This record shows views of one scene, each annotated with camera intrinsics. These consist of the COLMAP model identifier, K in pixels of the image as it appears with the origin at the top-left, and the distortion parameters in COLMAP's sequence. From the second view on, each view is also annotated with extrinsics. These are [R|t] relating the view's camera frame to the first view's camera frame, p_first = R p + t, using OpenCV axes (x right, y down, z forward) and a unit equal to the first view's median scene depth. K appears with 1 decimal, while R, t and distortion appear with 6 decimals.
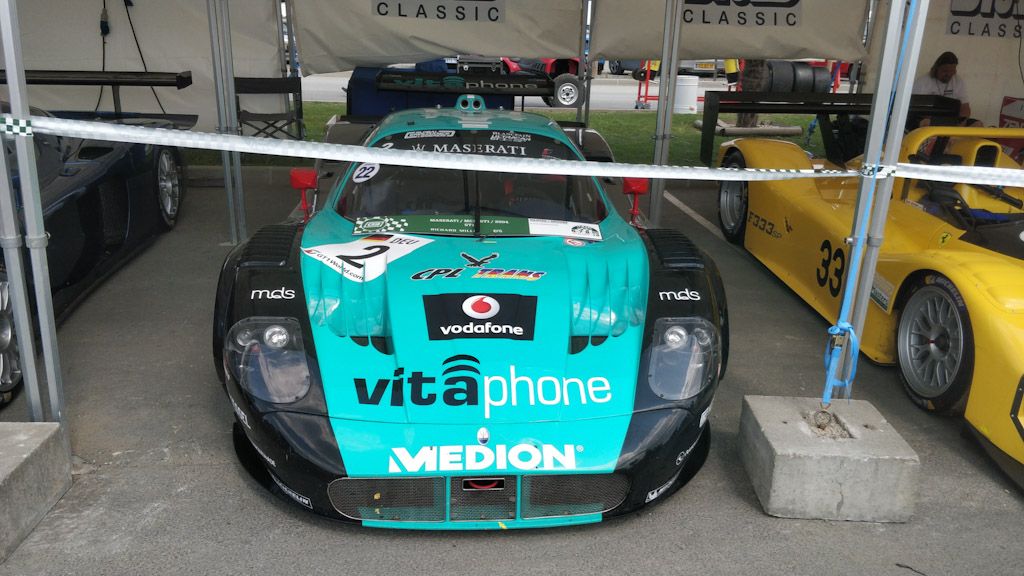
lens RADIAL K [[834.6, 0, 512.3], [0, 834.6, 286.9], [0, 0, 1]] dist [0.034473, -0.054876]
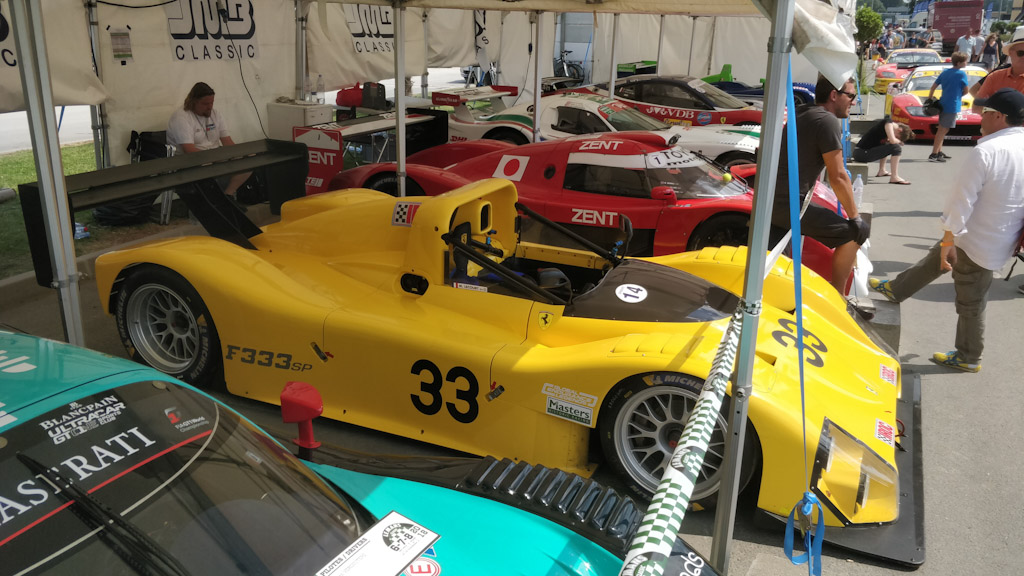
lens RADIAL K [[834.6, 0, 510.7], [0, 834.6, 288.3], [0, 0, 1]] dist [0.034473, -0.054876]
pose [[0.454852, -0.294487, 0.840469, -0.205457], [0.277971, 0.943542, 0.180168, -0.208002], [-0.846075, 0.151676, 0.511030, 0.438761]]
